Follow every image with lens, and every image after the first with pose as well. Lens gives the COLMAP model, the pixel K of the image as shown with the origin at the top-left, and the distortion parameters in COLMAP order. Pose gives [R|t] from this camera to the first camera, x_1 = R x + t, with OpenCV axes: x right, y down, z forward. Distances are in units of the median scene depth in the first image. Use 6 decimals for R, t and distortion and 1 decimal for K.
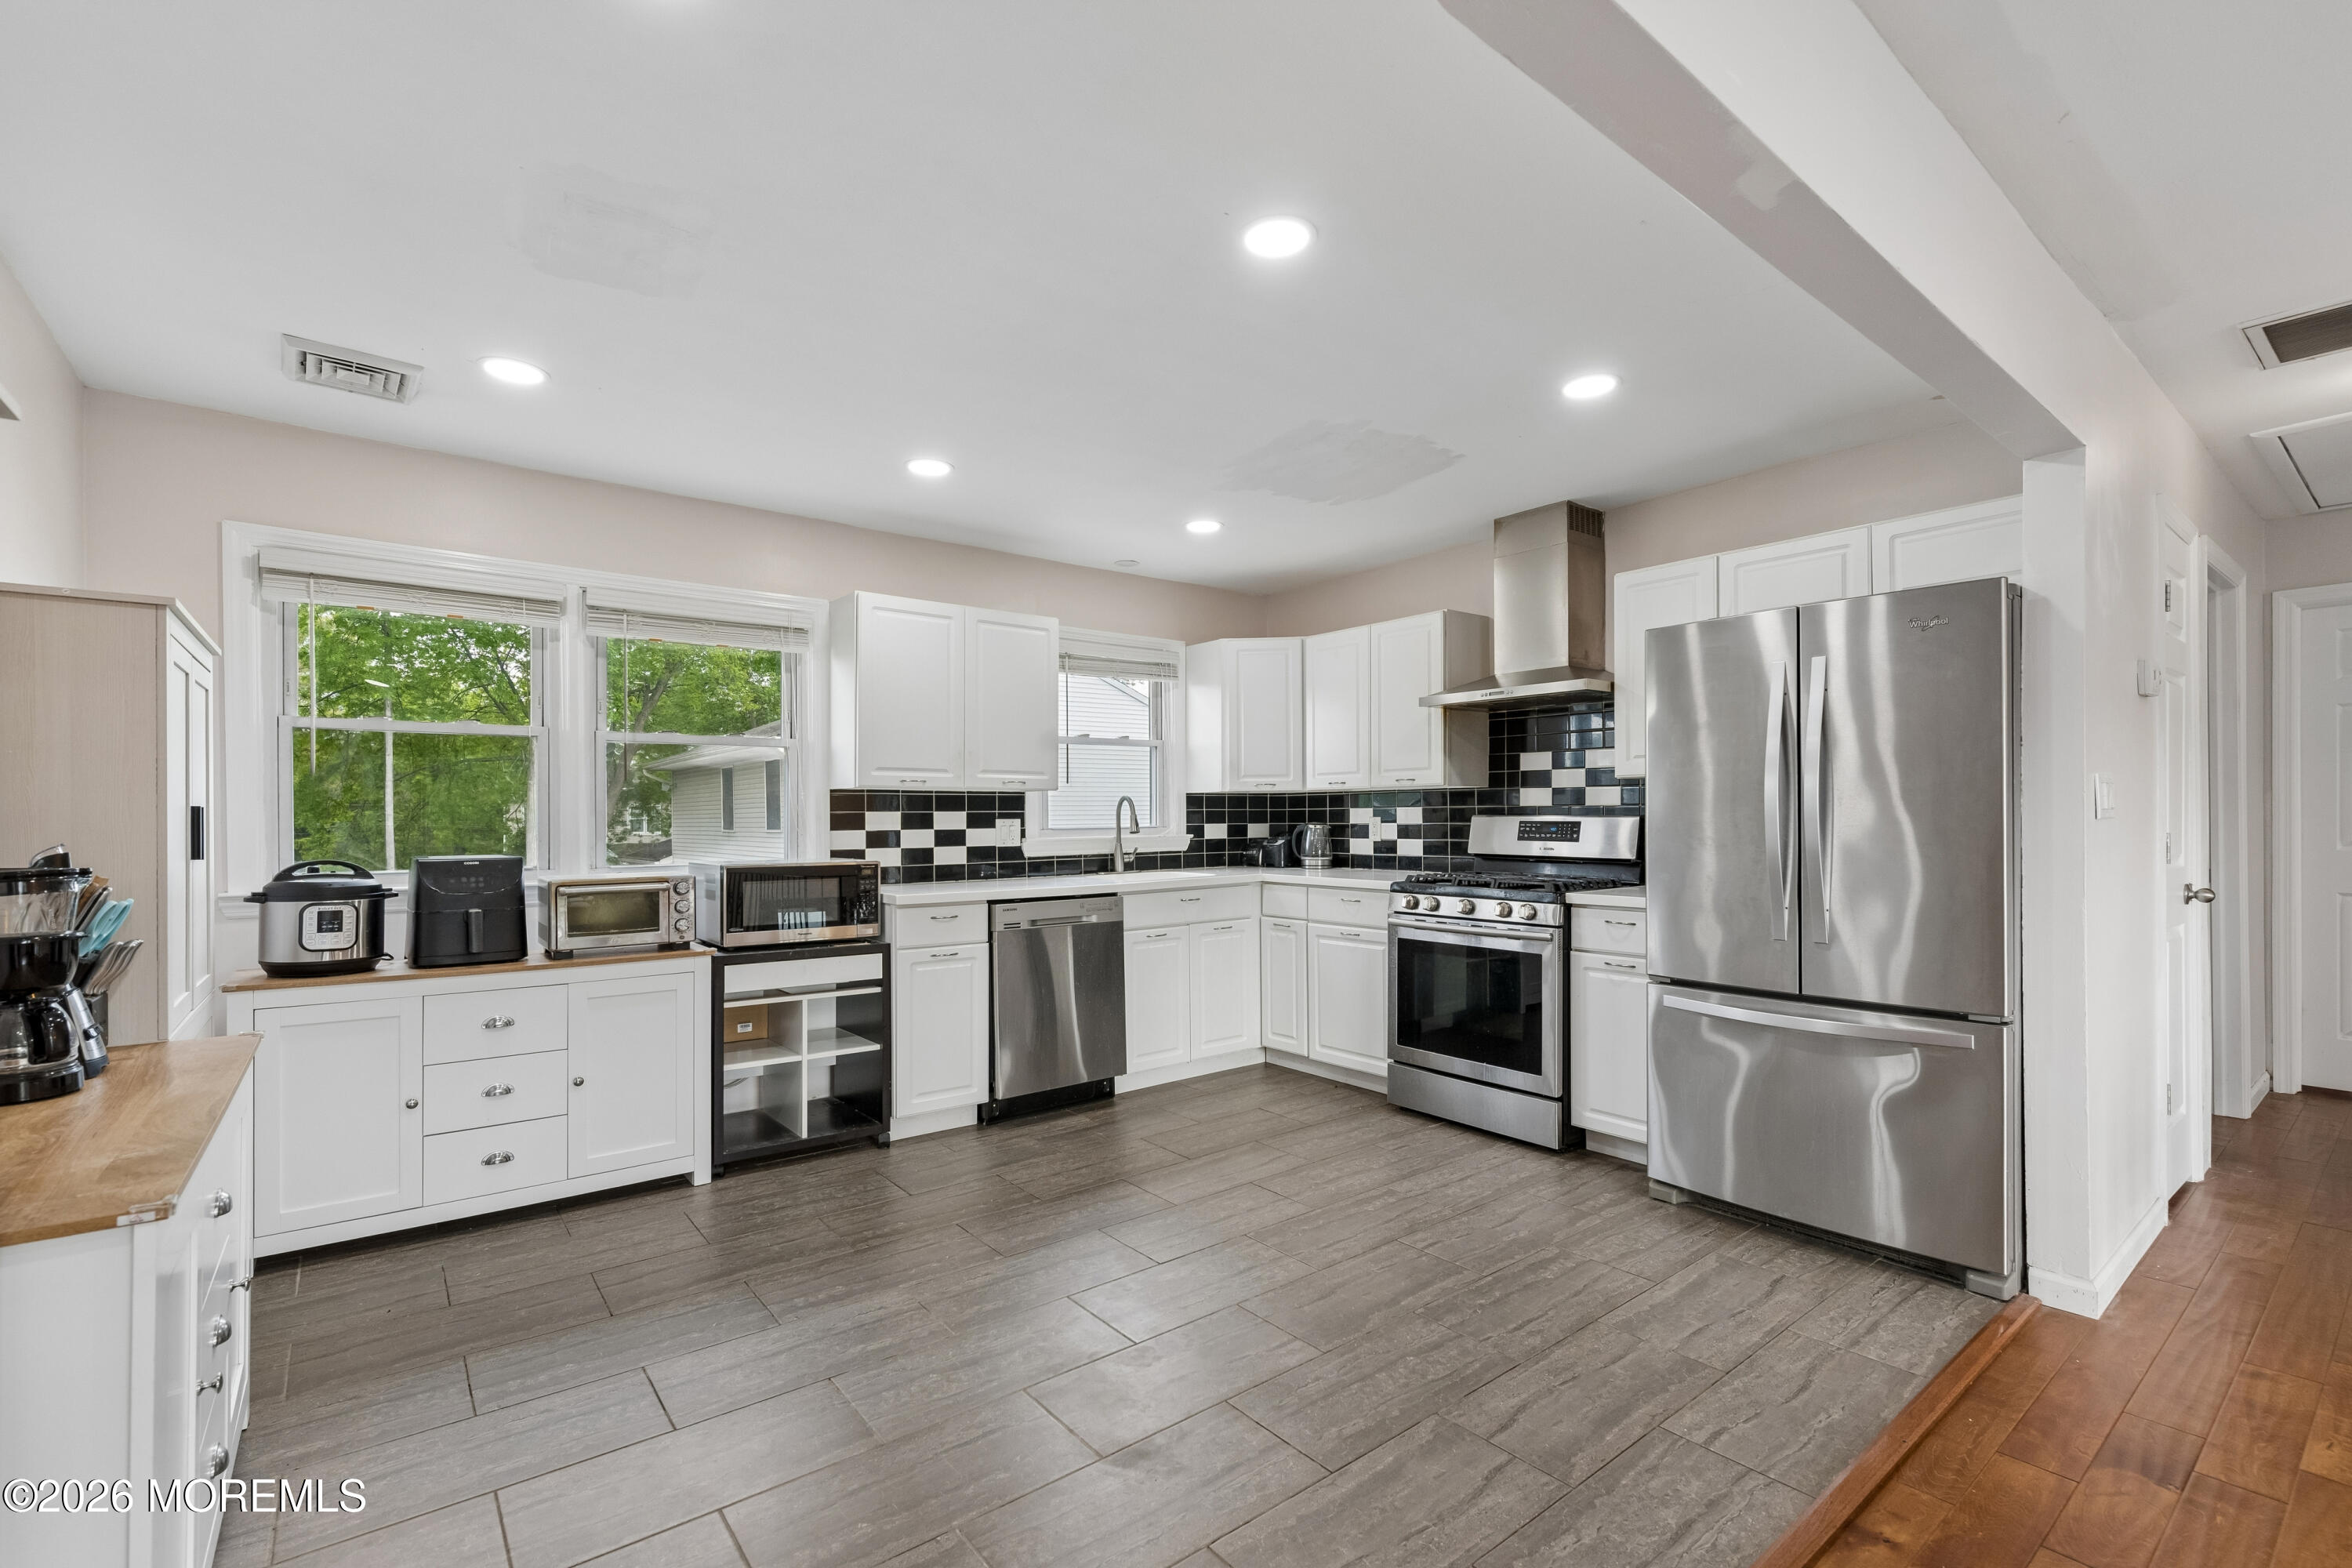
lens RADIAL K [[1029.3, 0, 1186.2], [0, 1029.3, 812.1], [0, 0, 1]] dist [0.002401, -0.001038]
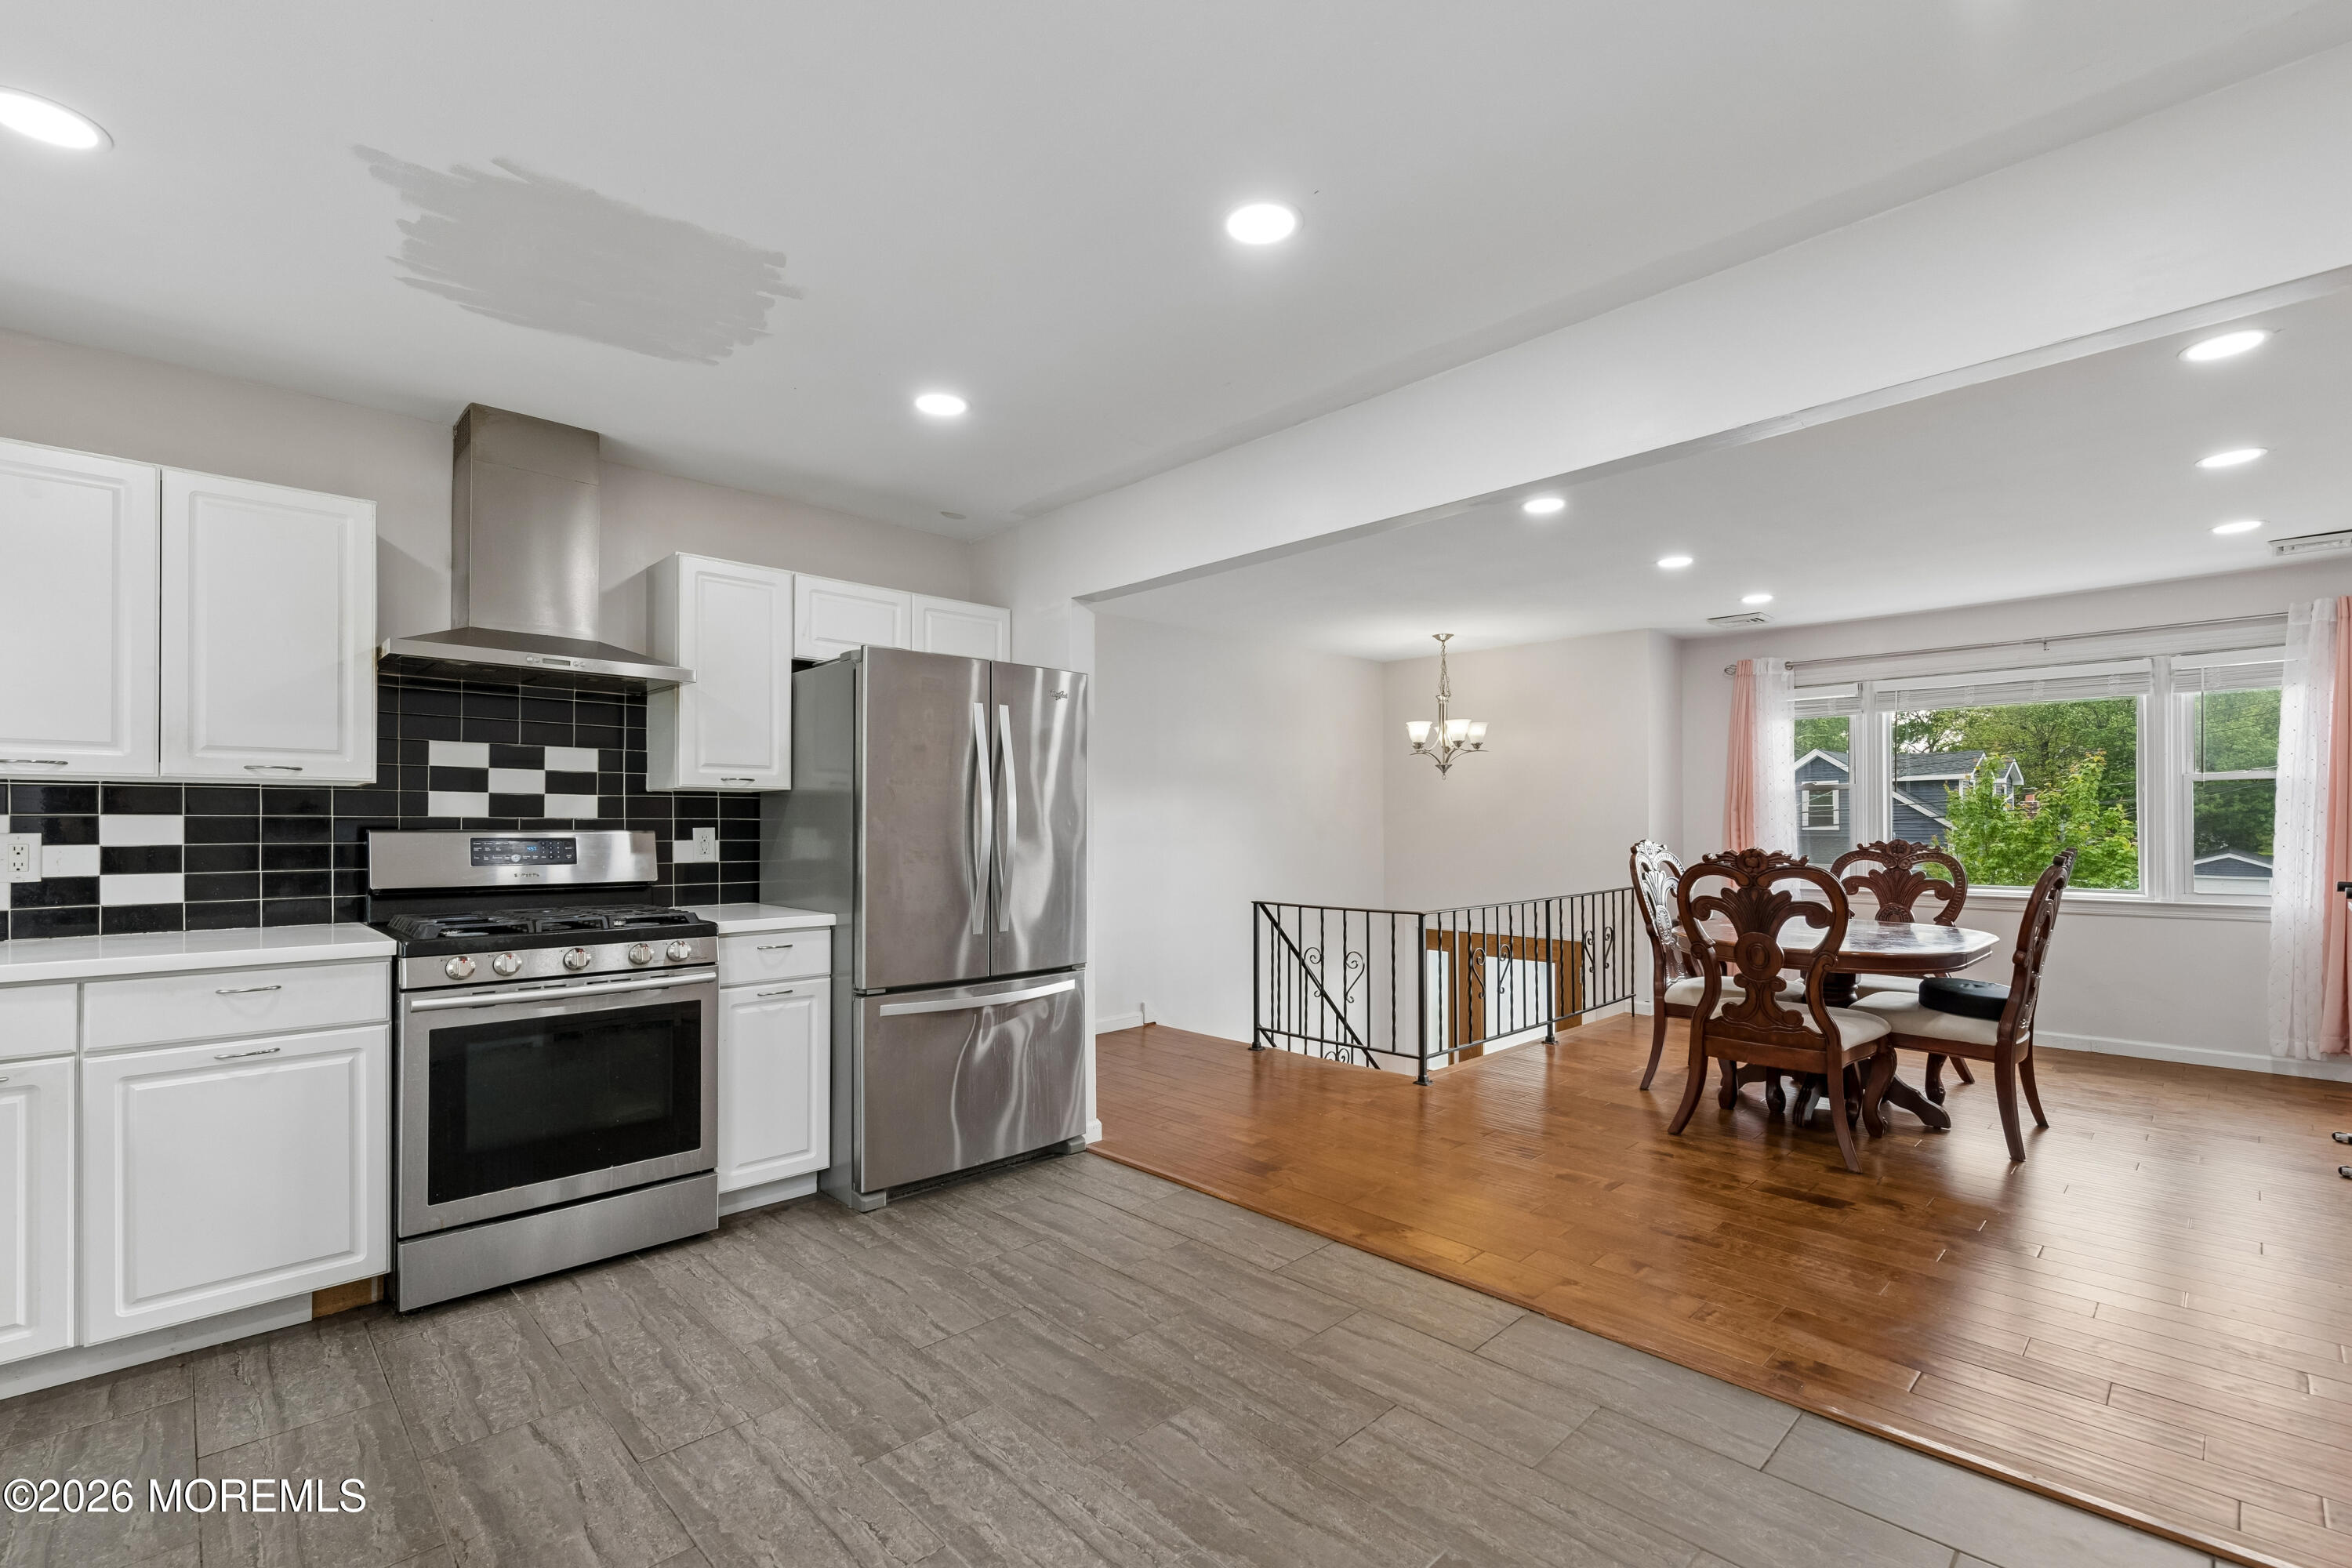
lens RADIAL K [[1029.3, 0, 1171.1], [0, 1029.3, 818.4], [0, 0, 1]] dist [0.002401, -0.001038]
pose [[-0.091466, 0.011903, 0.995737, -0.442414], [-0.003287, 0.999920, -0.012255, 0.002170], [-0.995803, -0.004394, -0.091419, 0.611555]]
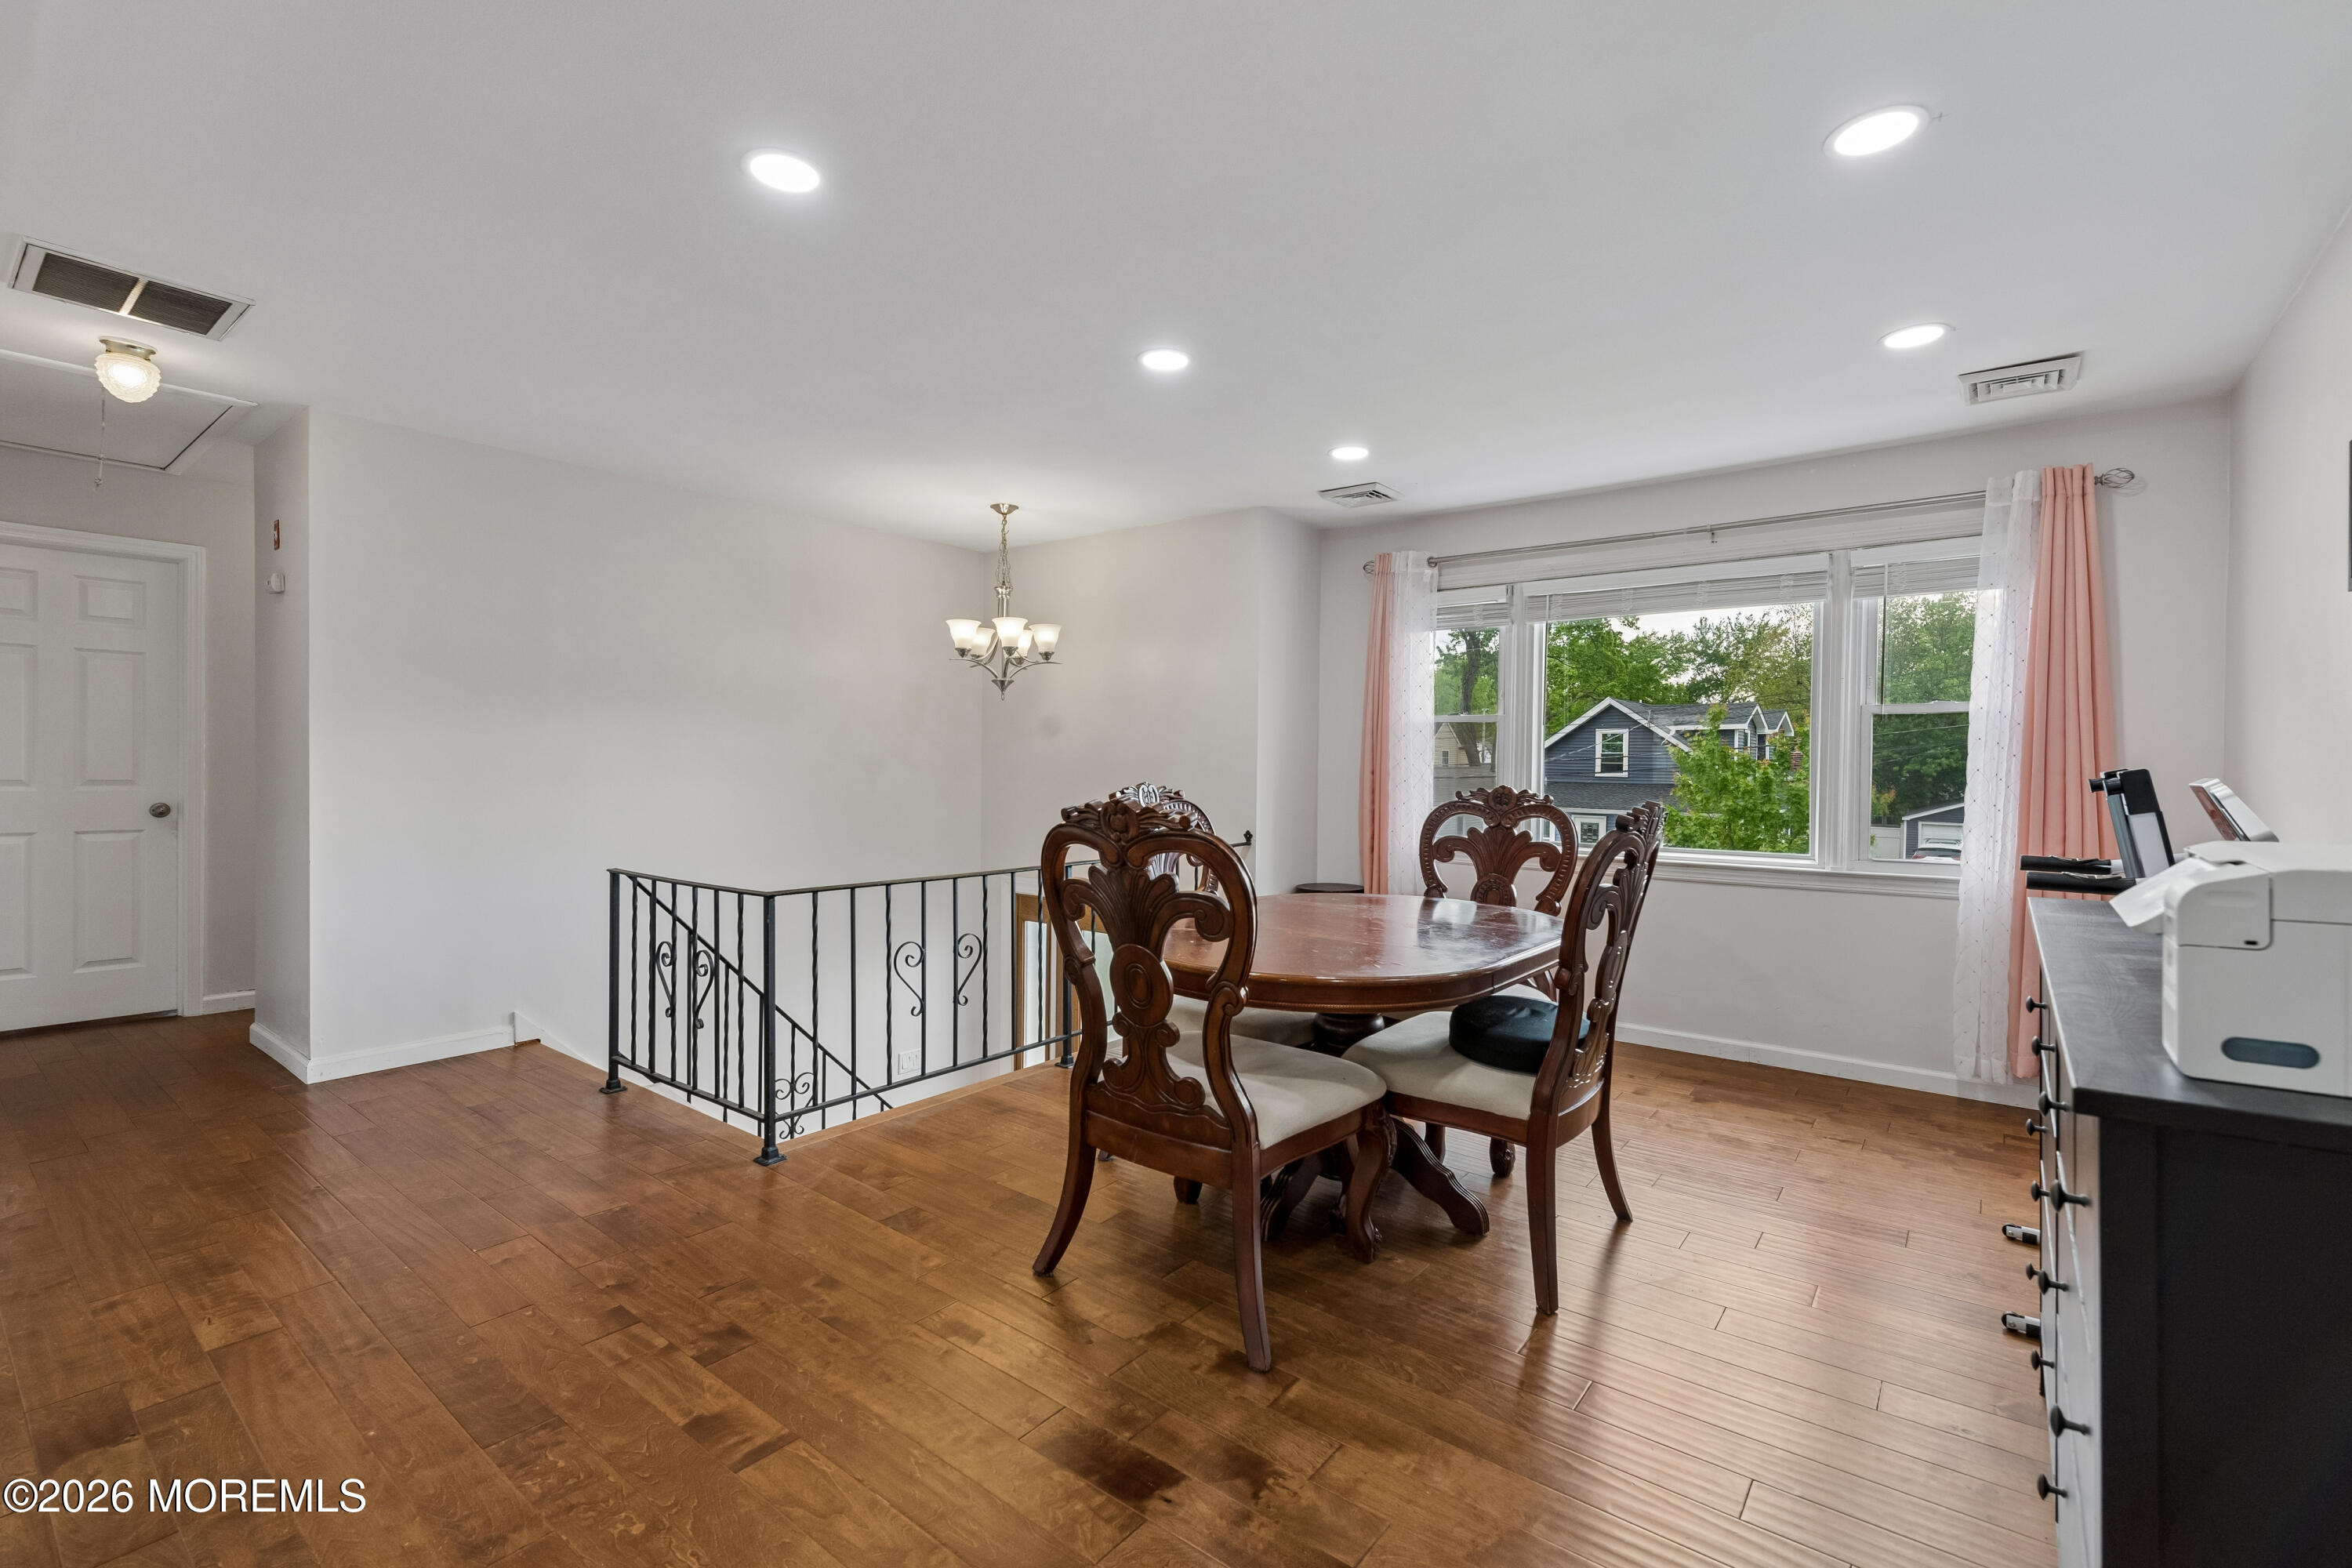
lens RADIAL K [[1029.3, 0, 1174.8], [0, 1029.3, 784.0], [0, 0, 1]] dist [0.002401, -0.001038]
pose [[-0.229825, -0.013987, 0.973131, -0.099448], [-0.015904, 0.999817, 0.010614, 0.002564], [-0.973102, -0.013037, -0.230006, 0.119662]]
